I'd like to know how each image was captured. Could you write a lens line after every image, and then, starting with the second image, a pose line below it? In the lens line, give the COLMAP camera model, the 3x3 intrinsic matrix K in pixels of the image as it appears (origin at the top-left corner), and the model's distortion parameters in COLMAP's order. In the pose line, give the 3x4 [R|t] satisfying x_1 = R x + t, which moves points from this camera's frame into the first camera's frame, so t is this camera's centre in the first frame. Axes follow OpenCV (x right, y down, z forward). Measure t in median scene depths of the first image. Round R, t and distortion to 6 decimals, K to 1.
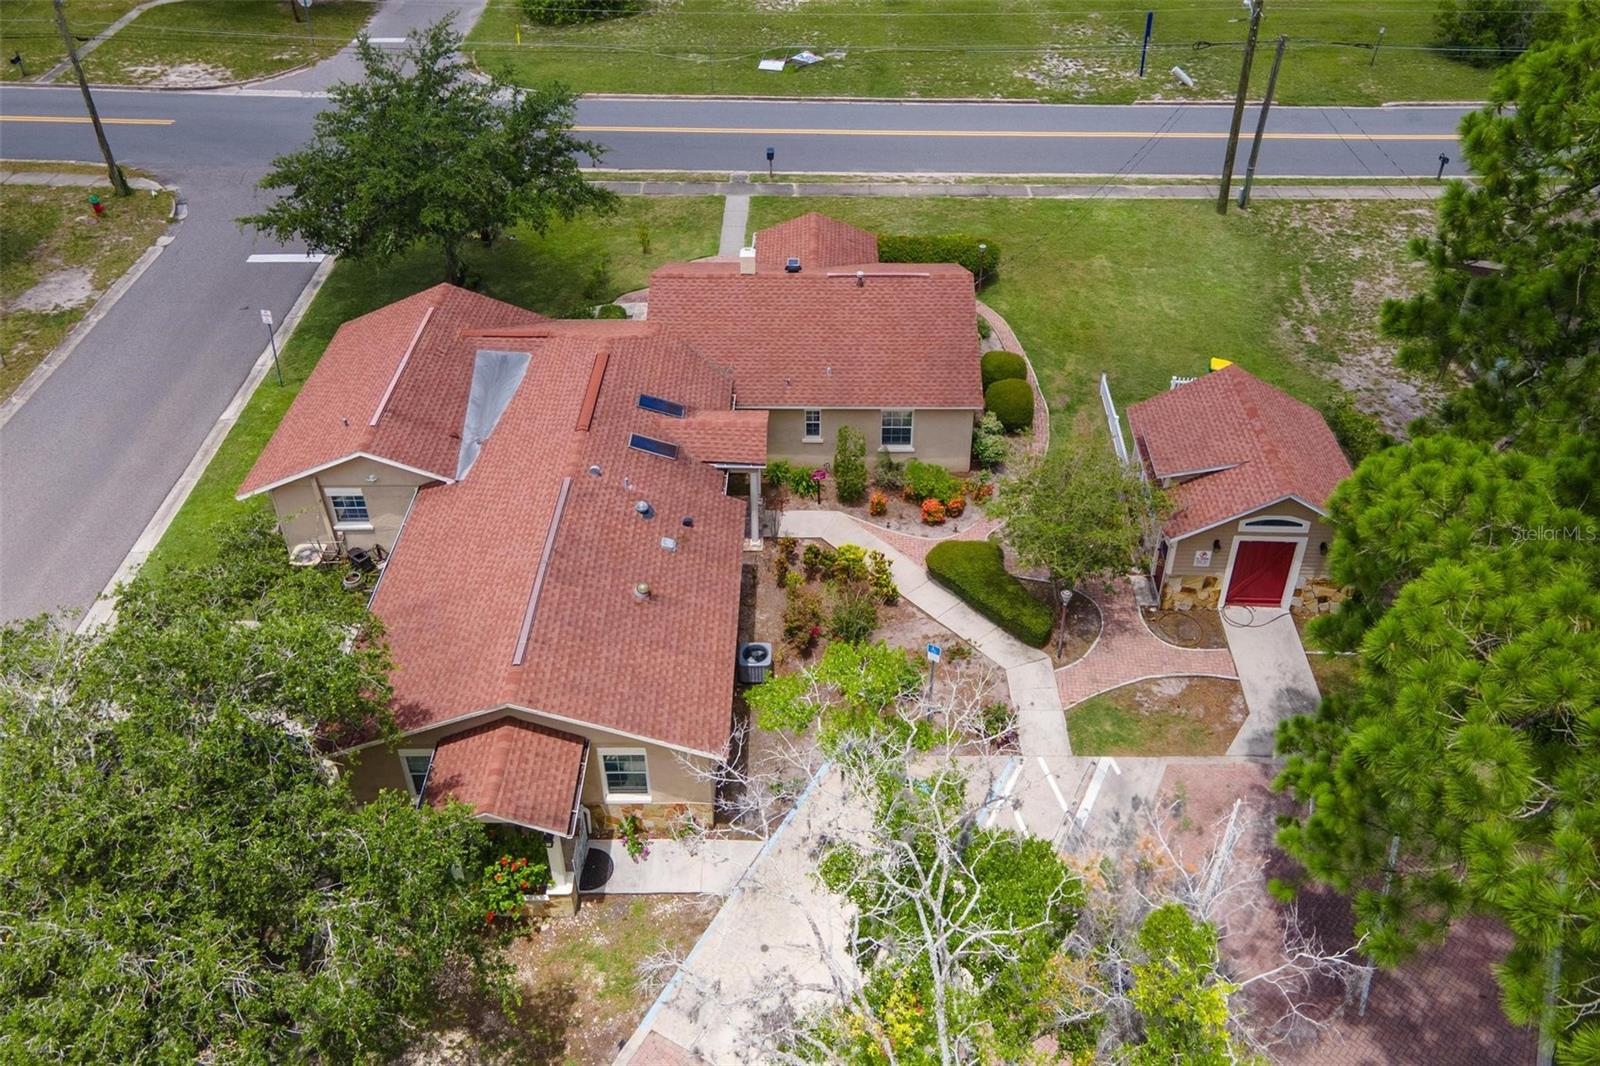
lens RADIAL K [[1204.0, 0, 807.2], [0, 1204.0, 548.2], [0, 0, 1]] dist [0.027007, 0.020244]
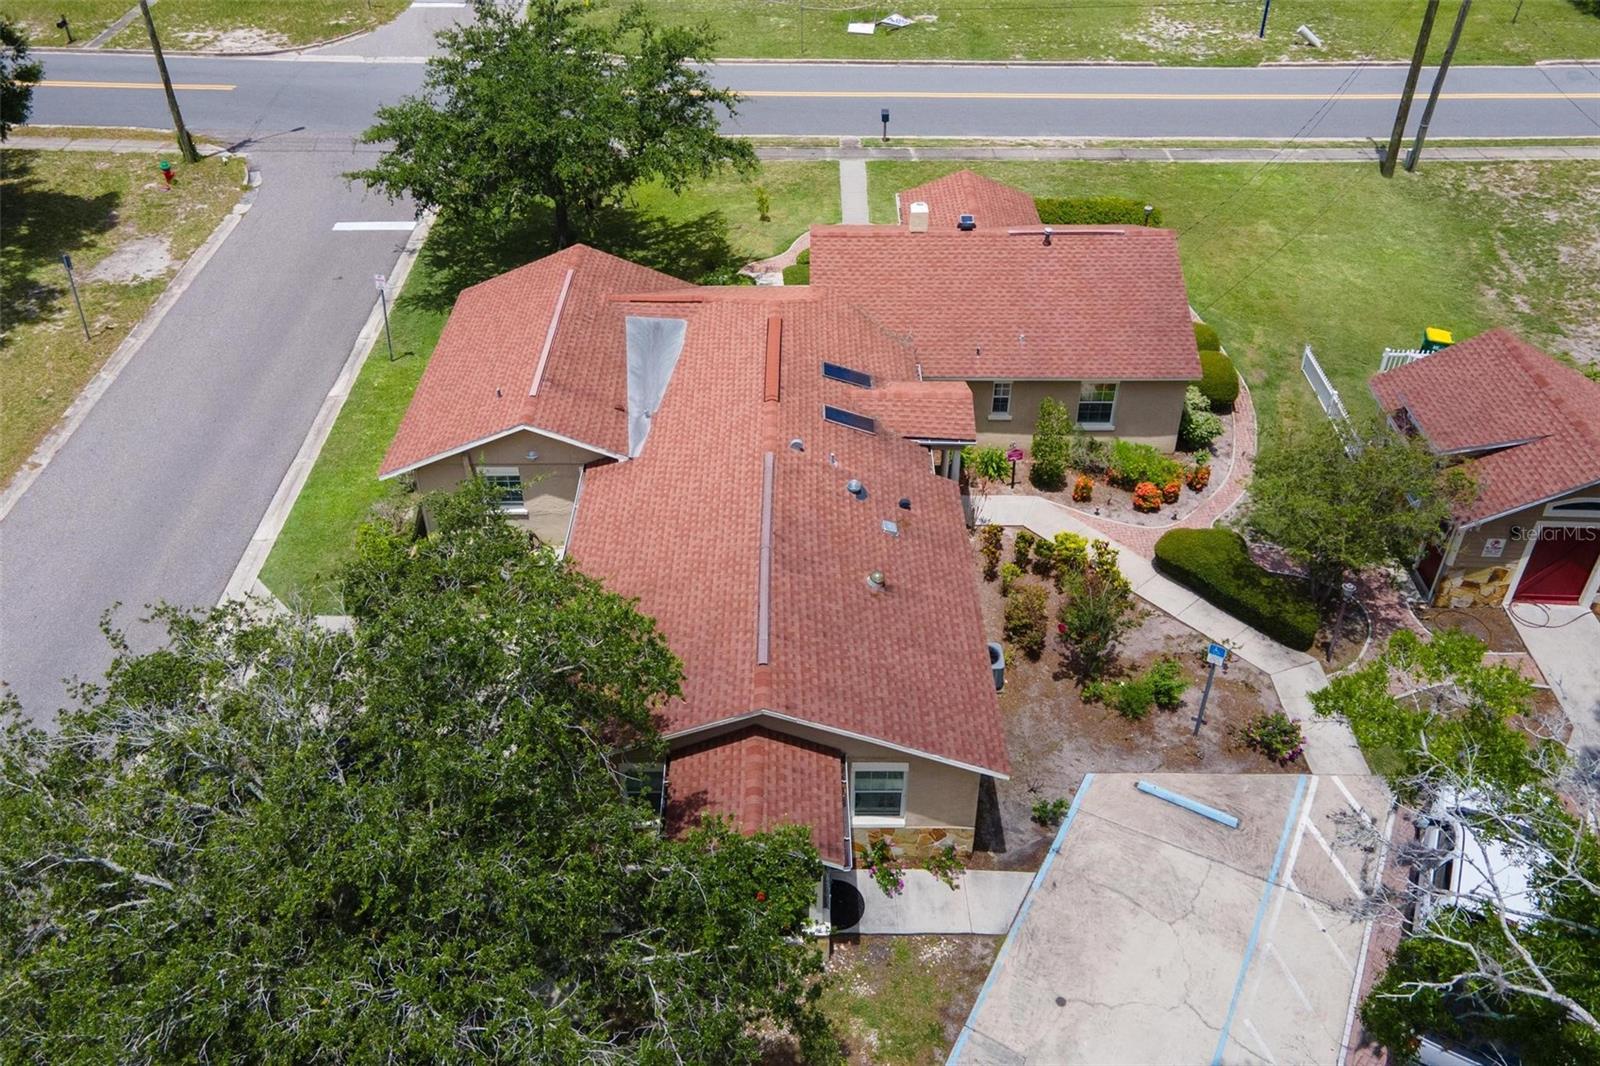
lens RADIAL K [[1204.0, 0, 765.8], [0, 1204.0, 573.7], [0, 0, 1]] dist [0.027007, 0.020244]
pose [[0.999930, 0.002973, -0.011418, -0.144154], [-0.002820, 0.999907, 0.013370, 0.013332], [0.011457, -0.013337, 0.999845, 0.096320]]
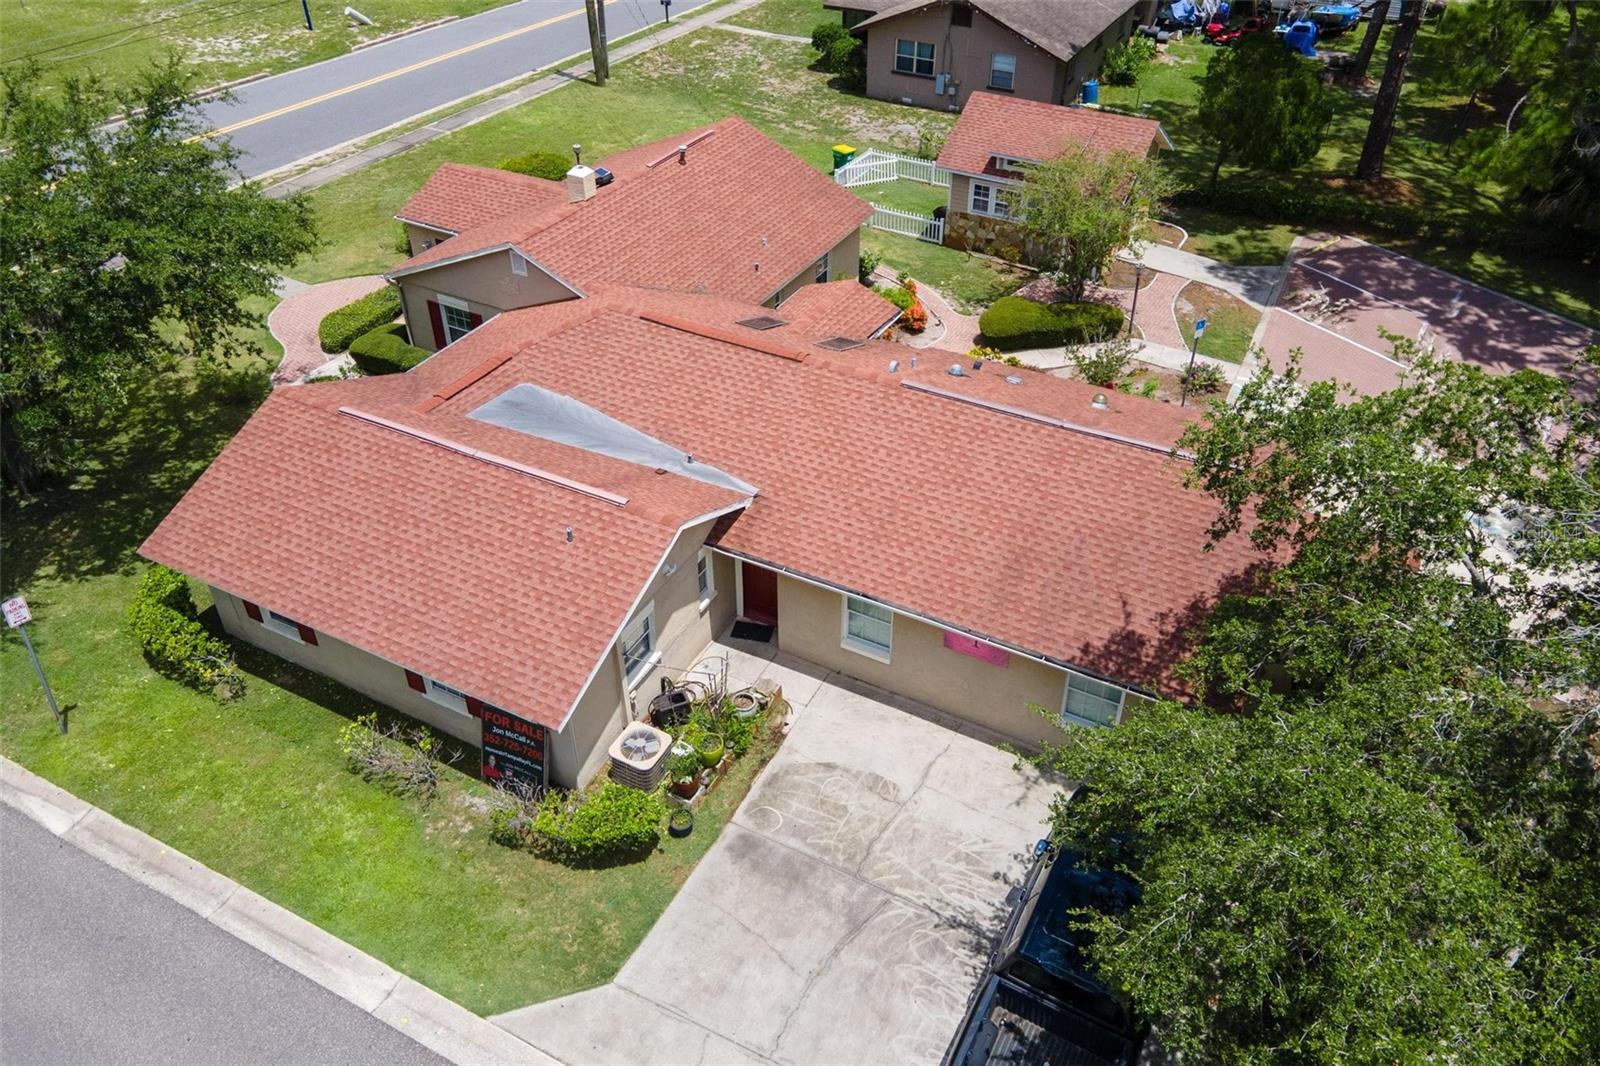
lens RADIAL K [[1093.9, 0, 869.2], [0, 1093.9, 598.3], [0, 0, 1]] dist [-0.008424, 0.000737]
pose [[0.417917, -0.582827, 0.696892, -0.586697], [0.552343, 0.772038, 0.314441, -0.136607], [-0.721292, 0.253513, 0.644569, 0.438539]]
